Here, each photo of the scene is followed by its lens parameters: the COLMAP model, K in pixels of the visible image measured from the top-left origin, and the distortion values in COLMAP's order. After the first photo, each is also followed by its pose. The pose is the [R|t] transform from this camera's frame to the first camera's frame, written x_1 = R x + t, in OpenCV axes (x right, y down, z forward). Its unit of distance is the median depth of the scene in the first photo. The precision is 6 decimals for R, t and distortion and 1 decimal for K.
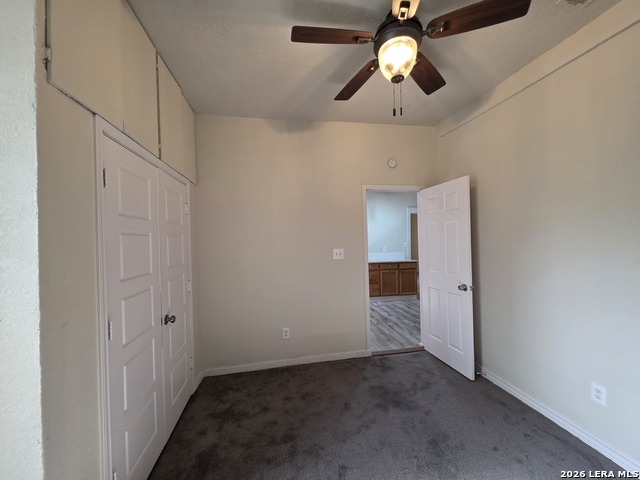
lens RADIAL K [[256.2, 0, 319.1], [0, 256.2, 240.7], [0, 0, 1]] dist [0.002541, -0.000109]
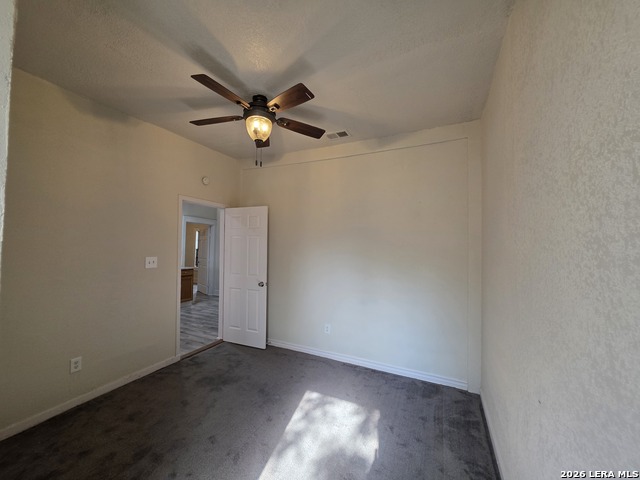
lens RADIAL K [[256.2, 0, 320.2], [0, 256.2, 240.1], [0, 0, 1]] dist [0.002541, -0.000109]
pose [[0.581546, 0.048797, 0.812049, -0.349692], [-0.023799, 0.998793, -0.042974, -0.005379], [-0.813166, 0.005665, 0.582005, -0.072259]]
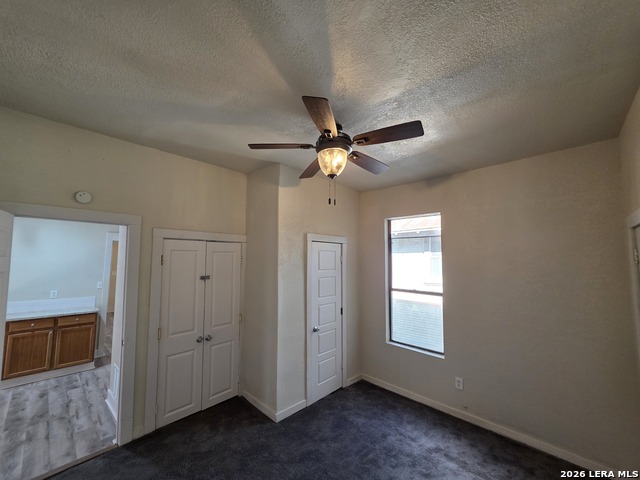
lens RADIAL K [[256.2, 0, 319.8], [0, 256.2, 238.8], [0, 0, 1]] dist [0.002541, -0.000109]
pose [[0.800642, 0.076082, 0.594293, 0.855560], [-0.022979, 0.995074, -0.096433, -0.122826], [-0.598703, 0.063552, 0.798446, 0.147597]]
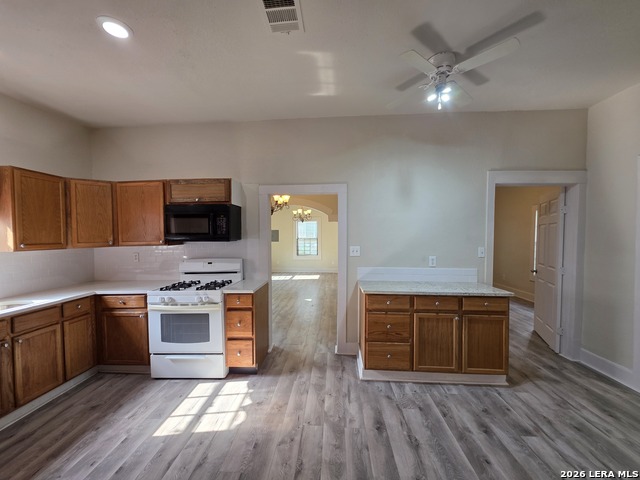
lens RADIAL K [[256.2, 0, 319.1], [0, 256.2, 242.2], [0, 0, 1]] dist [0.002541, -0.000109]
pose [[0.972253, 0.024123, -0.232685, 0.348473], [-0.018449, 0.999478, 0.026530, -0.020883], [0.233204, -0.021501, 0.972190, 1.041662]]
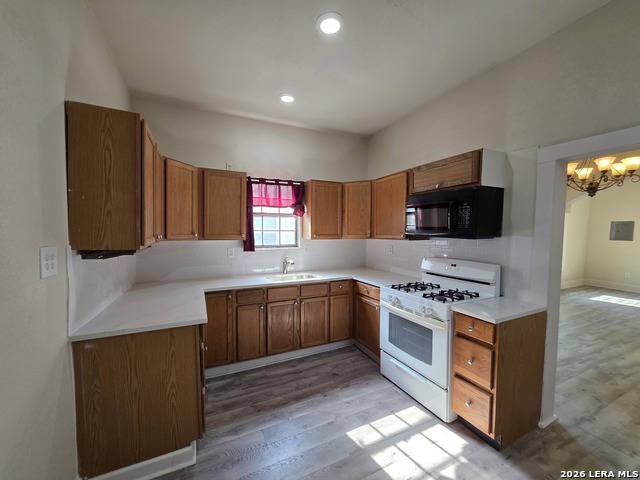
lens RADIAL K [[256.2, 0, 318.5], [0, 256.2, 241.3], [0, 0, 1]] dist [0.002541, -0.000109]
pose [[0.257133, 0.075970, -0.963385, 0.348223], [-0.017480, 0.997108, 0.073963, -0.029638], [0.966218, -0.002178, 0.257717, 1.321244]]
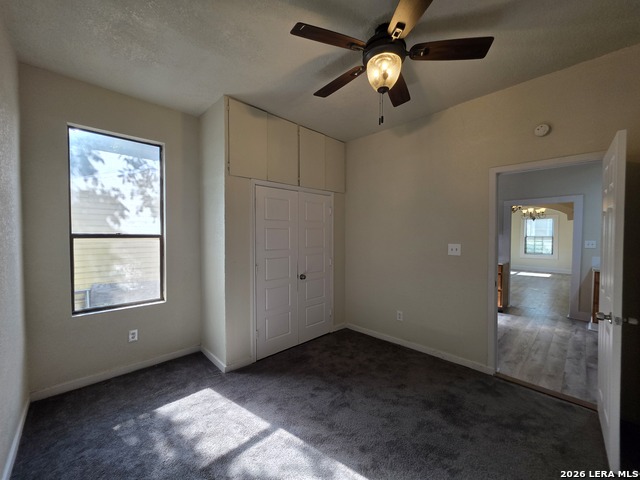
lens RADIAL K [[256.2, 0, 318.0], [0, 256.2, 240.9], [0, 0, 1]] dist [0.002541, -0.000109]
pose [[0.554004, 0.046535, -0.831212, 0.588864], [-0.019170, 0.998885, 0.043145, -0.010542], [0.832293, -0.007969, 0.554278, 0.077479]]
